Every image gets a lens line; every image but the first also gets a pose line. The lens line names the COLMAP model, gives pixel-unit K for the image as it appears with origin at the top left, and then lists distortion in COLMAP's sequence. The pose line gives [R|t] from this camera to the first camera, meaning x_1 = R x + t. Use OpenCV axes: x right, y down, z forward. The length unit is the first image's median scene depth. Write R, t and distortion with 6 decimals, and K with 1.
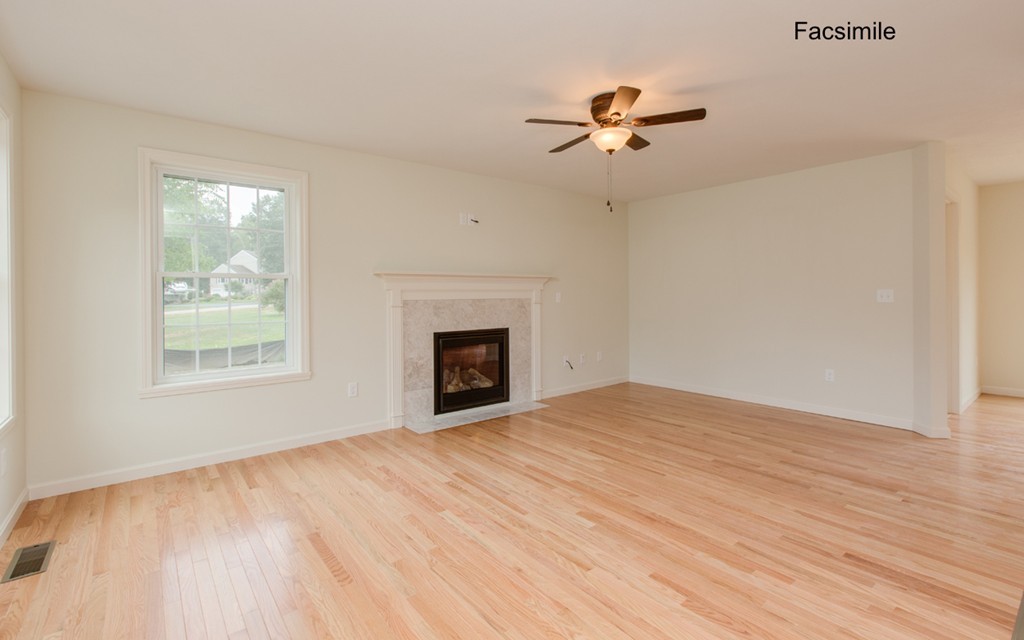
lens RADIAL K [[463.6, 0, 510.3], [0, 463.6, 296.0], [0, 0, 1]] dist [0.001289, 0.000023]
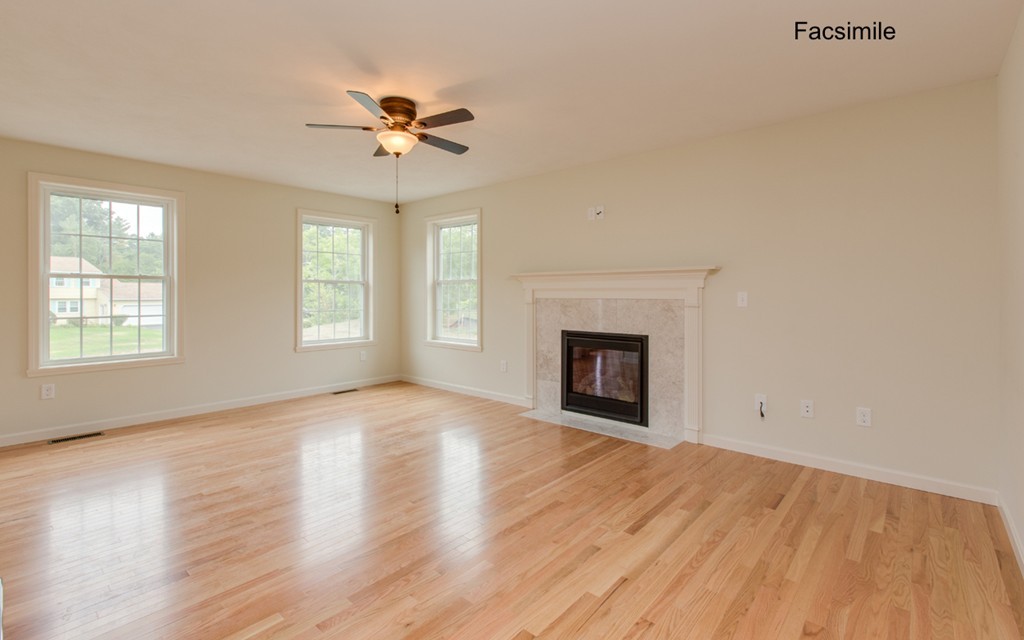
lens RADIAL K [[463.6, 0, 510.3], [0, 463.6, 296.0], [0, 0, 1]] dist [0.001289, 0.000023]
pose [[0.170954, 0.012375, -0.985201, 0.817488], [-0.004042, 0.999922, 0.011859, -0.008813], [0.985271, 0.001955, 0.170990, 0.690450]]
